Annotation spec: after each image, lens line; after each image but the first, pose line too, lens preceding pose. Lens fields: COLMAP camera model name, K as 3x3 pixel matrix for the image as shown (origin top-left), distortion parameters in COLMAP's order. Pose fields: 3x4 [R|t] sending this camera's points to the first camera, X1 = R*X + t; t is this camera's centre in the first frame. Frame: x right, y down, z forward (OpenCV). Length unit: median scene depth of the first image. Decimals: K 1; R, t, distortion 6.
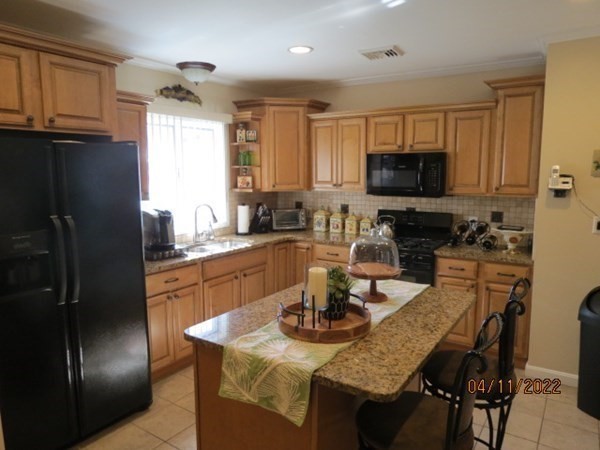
lens RADIAL K [[426.9, 0, 301.6], [0, 426.9, 225.0], [0, 0, 1]] dist [-0.027302, 0.018934]
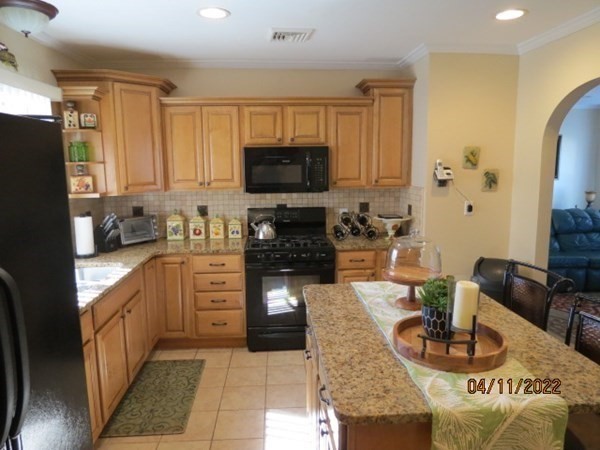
lens RADIAL K [[426.9, 0, 300.7], [0, 426.9, 225.9], [0, 0, 1]] dist [-0.027302, 0.018934]
pose [[0.792884, -0.097641, 0.601499, -0.319349], [0.088379, 0.995069, 0.045030, -0.034748], [-0.602929, 0.017456, 0.797604, 0.233191]]
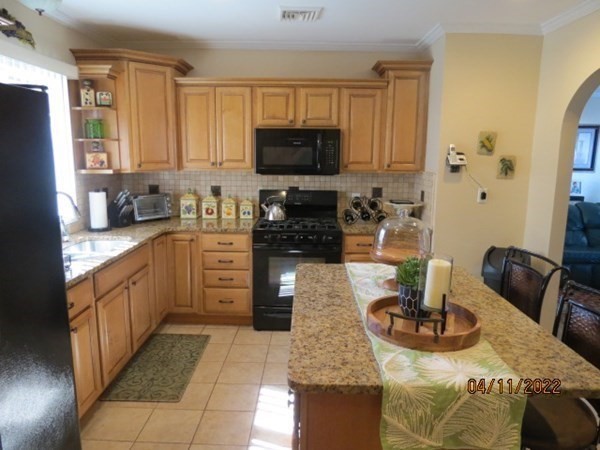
lens RADIAL K [[426.9, 0, 300.4], [0, 426.9, 225.5], [0, 0, 1]] dist [-0.027302, 0.018934]
pose [[0.840470, -0.083614, 0.535368, -0.277017], [0.058193, 0.996237, 0.064236, -0.016091], [-0.538724, -0.022834, 0.842173, 0.200876]]
